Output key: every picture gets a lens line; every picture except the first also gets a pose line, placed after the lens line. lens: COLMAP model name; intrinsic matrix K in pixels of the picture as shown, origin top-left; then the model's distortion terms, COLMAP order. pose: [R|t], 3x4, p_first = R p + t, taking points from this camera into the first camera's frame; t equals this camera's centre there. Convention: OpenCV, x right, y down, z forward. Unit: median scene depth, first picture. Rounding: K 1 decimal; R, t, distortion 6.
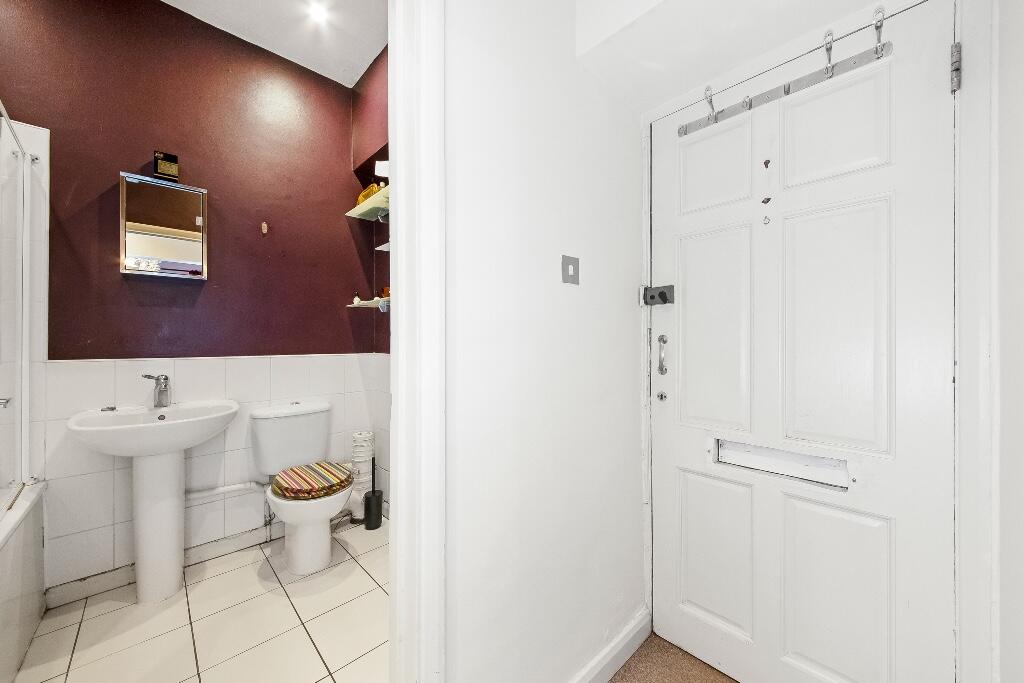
lens RADIAL K [[354.8, 0, 515.2], [0, 354.8, 339.8], [0, 0, 1]] dist [0.008169, -0.005817]
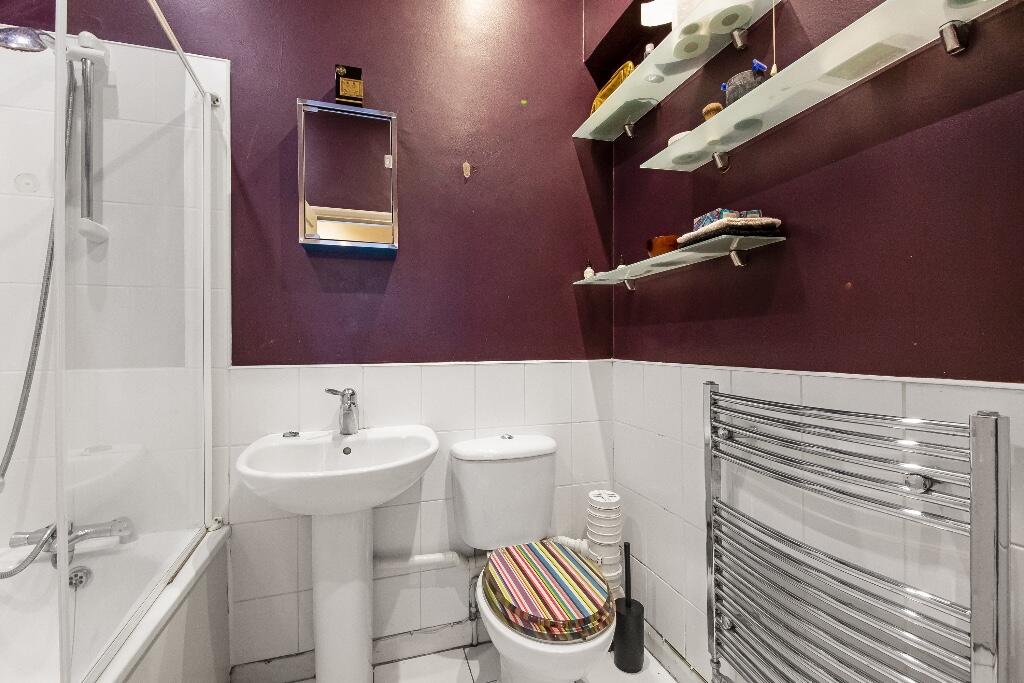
lens RADIAL K [[393.2, 0, 512.0], [0, 393.2, 341.5], [0, 0, 1]] dist [0.018476, -0.016048]
pose [[0.898677, 0.000438, -0.438611, -0.352281], [0.004558, 0.999936, 0.010337, -0.000203], [0.438588, -0.011289, 0.898617, 0.430590]]
